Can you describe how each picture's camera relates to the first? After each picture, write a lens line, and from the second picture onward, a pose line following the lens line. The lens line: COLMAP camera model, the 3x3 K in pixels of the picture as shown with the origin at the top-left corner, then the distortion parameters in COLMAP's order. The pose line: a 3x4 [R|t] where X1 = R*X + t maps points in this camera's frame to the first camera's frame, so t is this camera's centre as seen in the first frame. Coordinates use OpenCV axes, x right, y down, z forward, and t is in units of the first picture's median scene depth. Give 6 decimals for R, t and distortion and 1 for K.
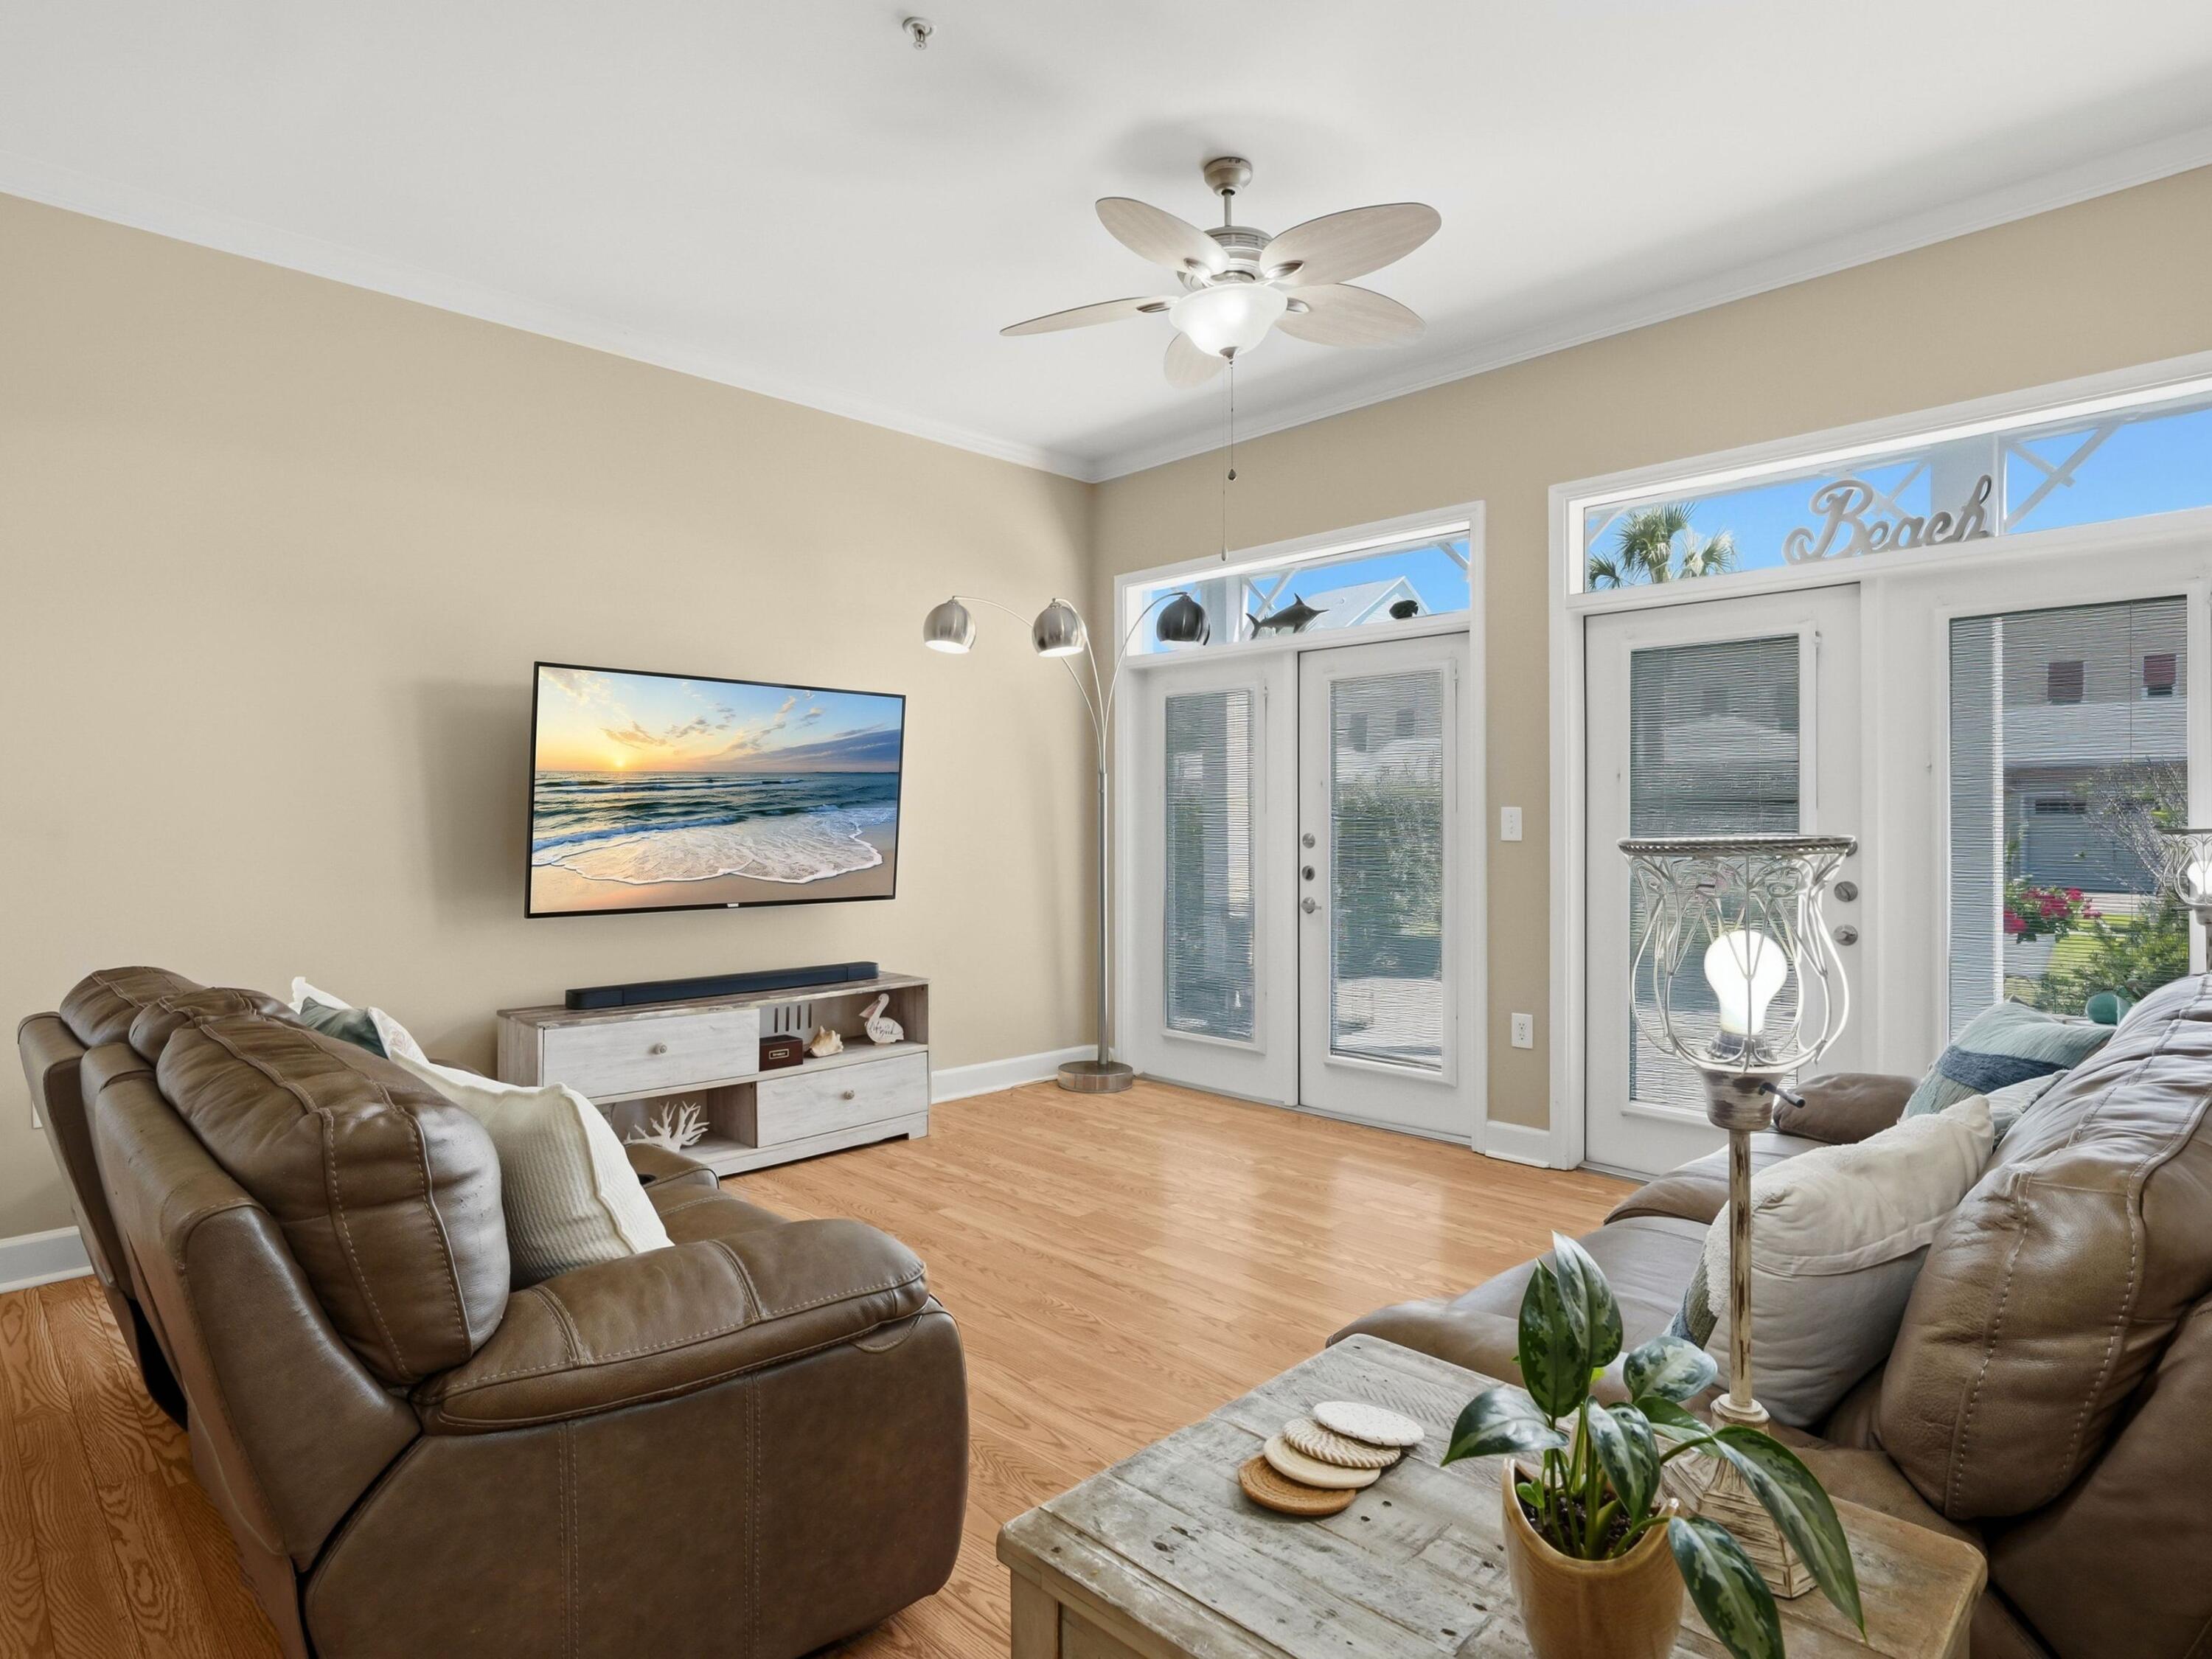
lens RADIAL K [[1209.7, 0, 1098.1], [0, 1209.7, 824.0], [0, 0, 1]] dist [-0.013349, -0.002564]
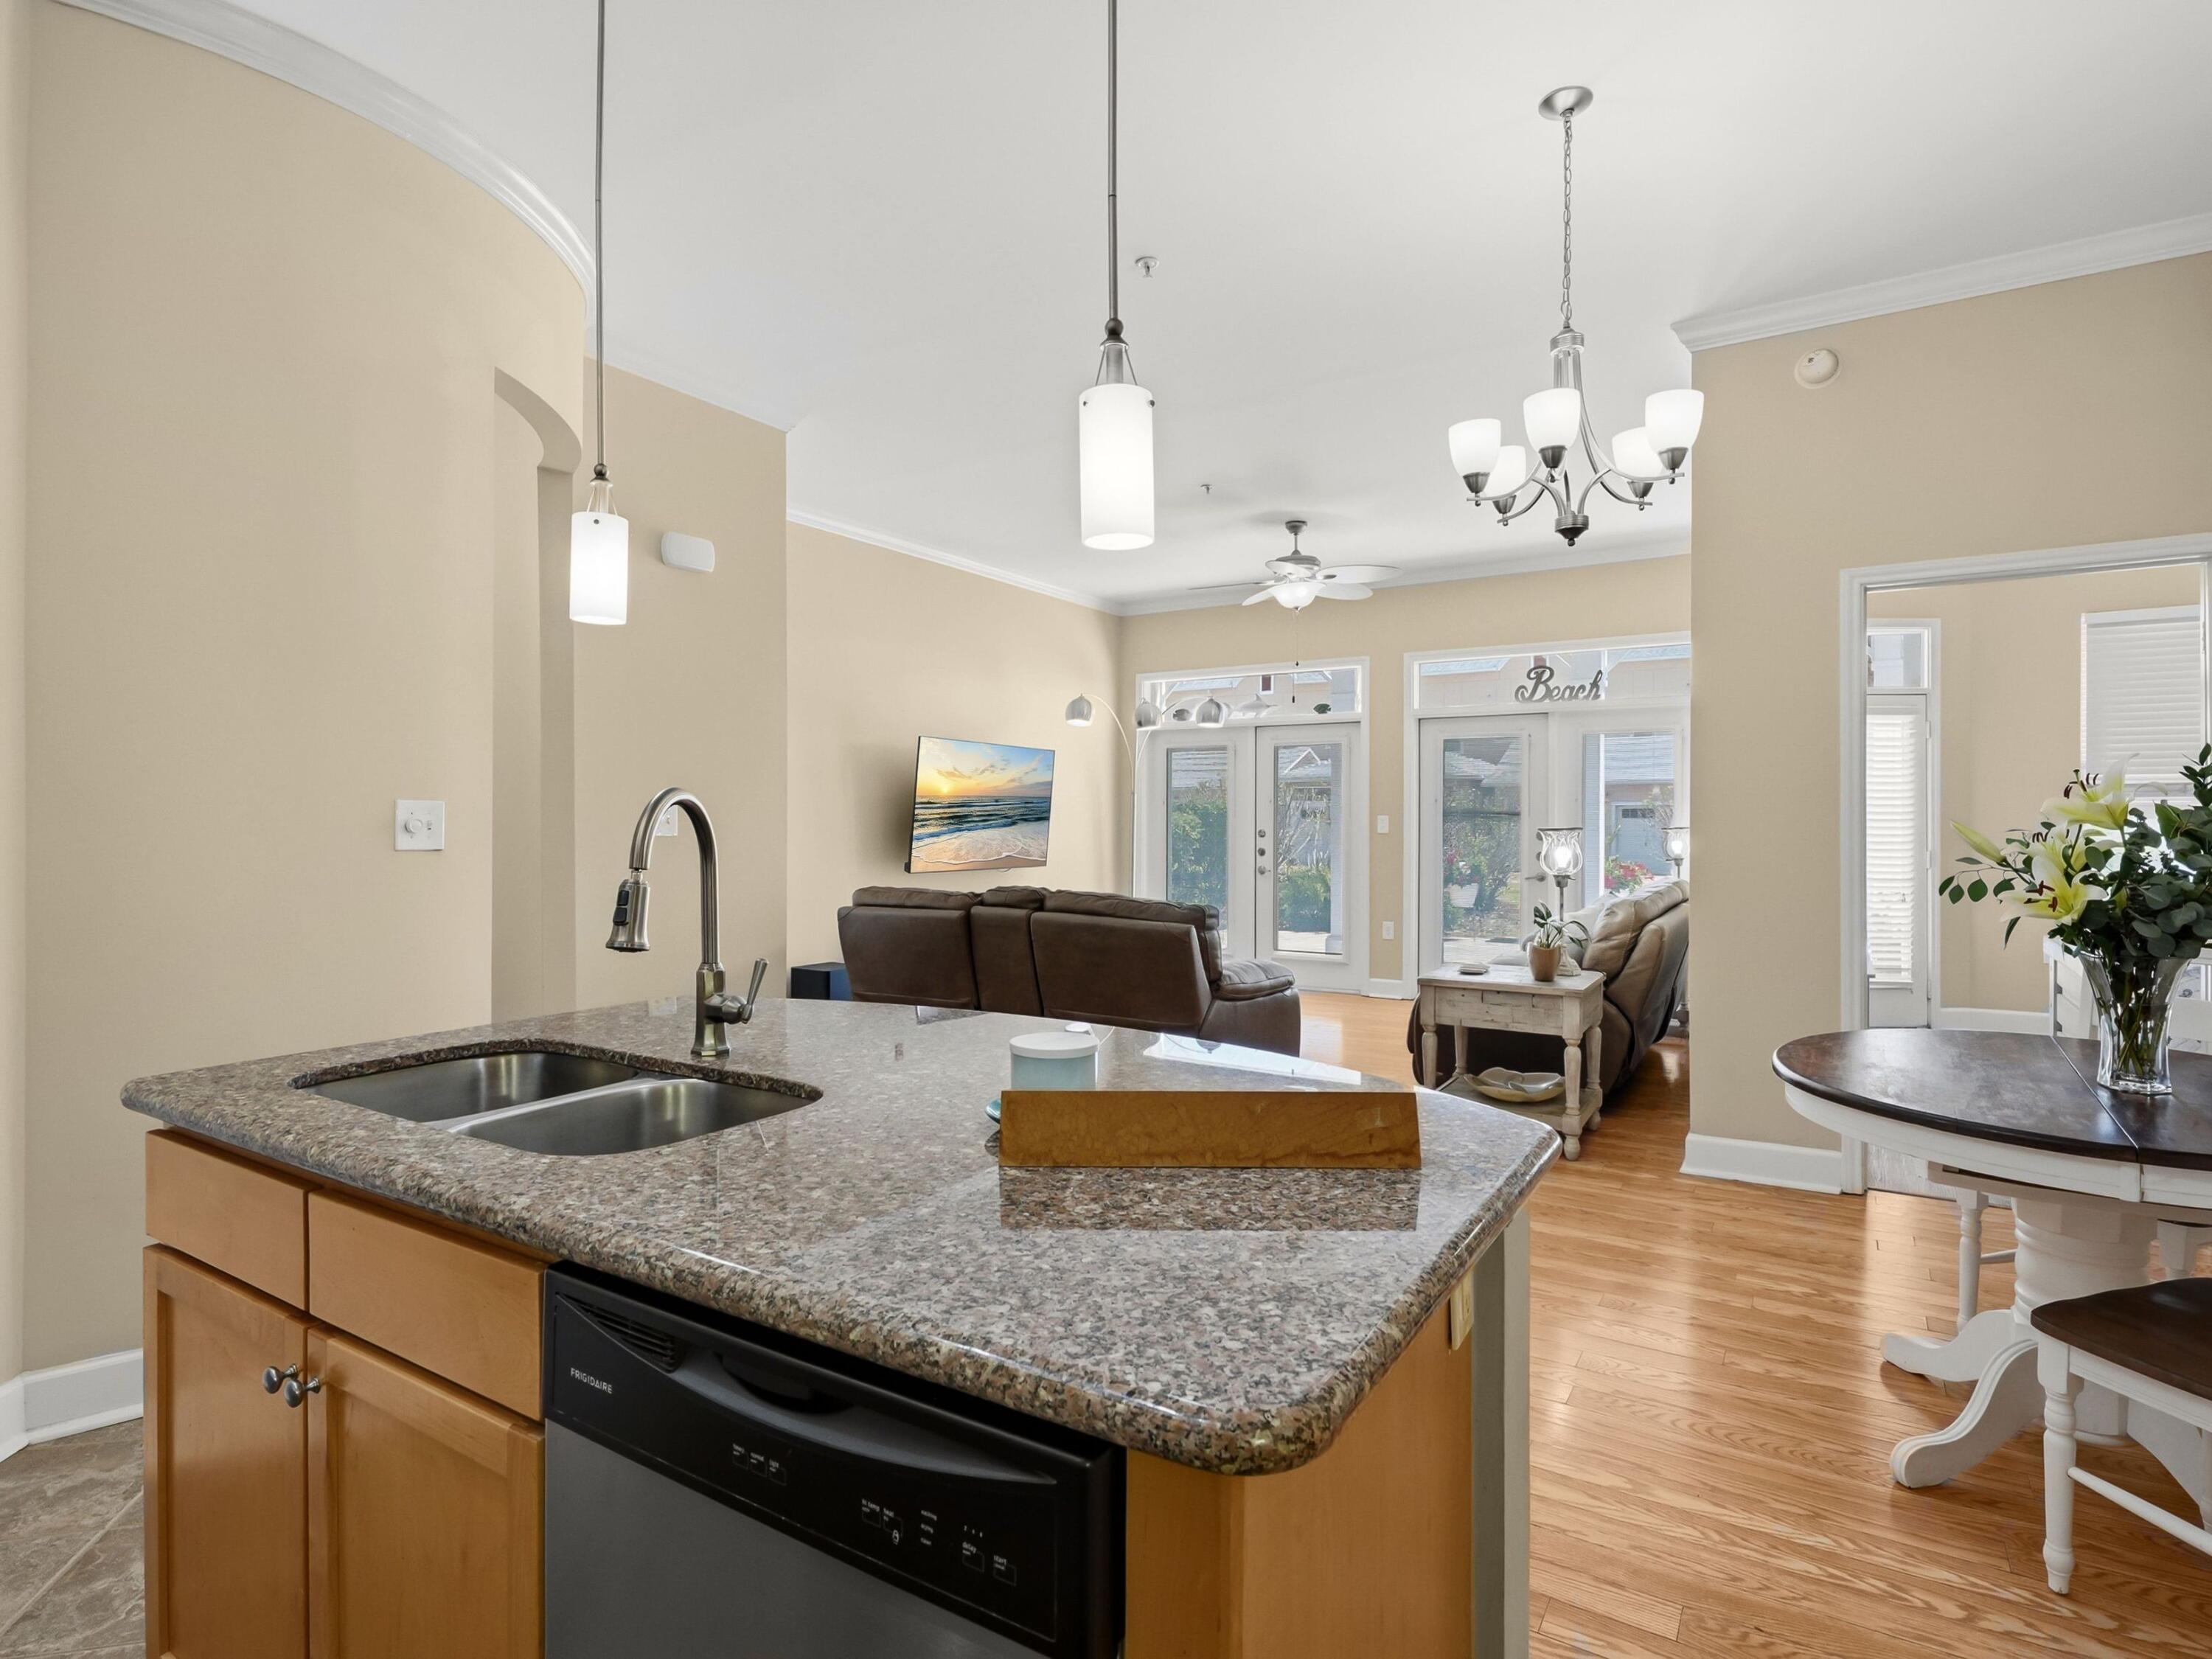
lens RADIAL K [[1148.8, 0, 1109.8], [0, 1148.8, 828.2], [0, 0, 1]] dist [-0.001363, -0.000017]
pose [[0.970694, 0.000564, 0.240318, -0.519534], [-0.001631, 0.999990, 0.004238, -0.001083], [-0.240313, -0.004505, 0.970685, -0.677066]]
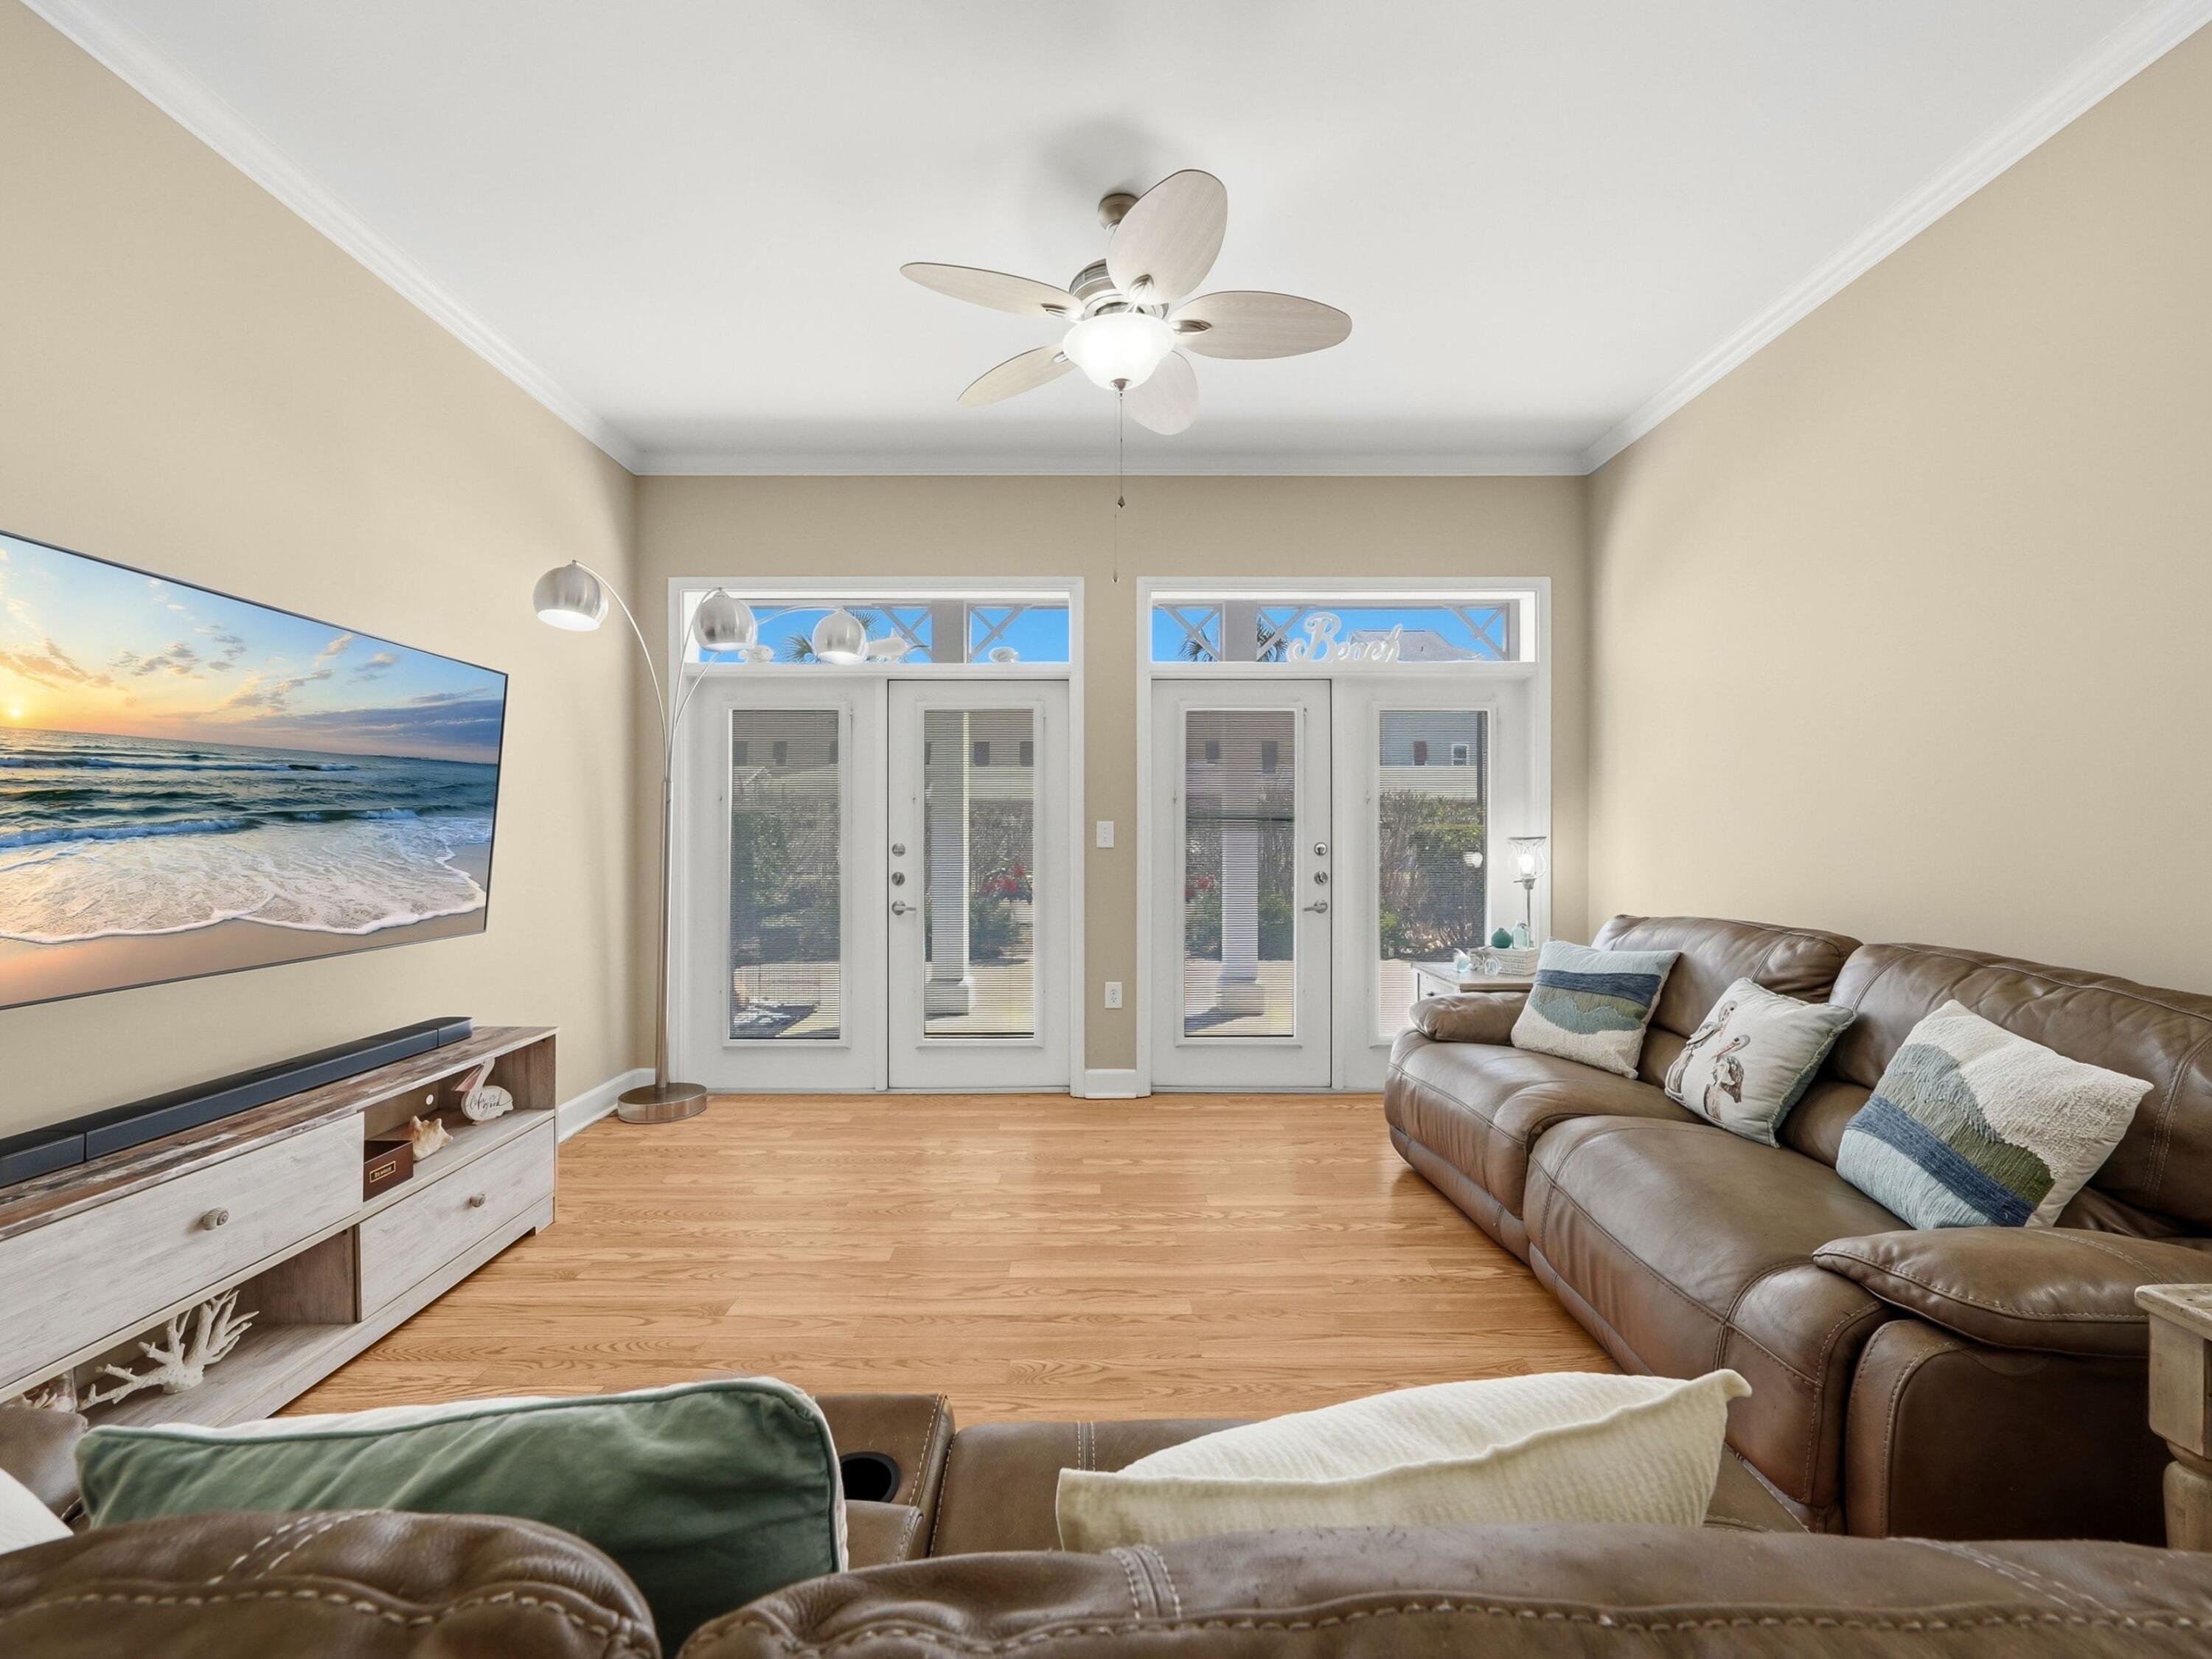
lens RADIAL K [[880.5, 0, 1097.0], [0, 880.5, 831.5], [0, 0, 1]] dist [-0.004417, -0.000365]
pose [[0.695445, 0.002933, 0.718573, -0.327855], [0.000084, 0.999991, -0.004163, 0.000566], [-0.718579, 0.002956, 0.695439, 0.351480]]
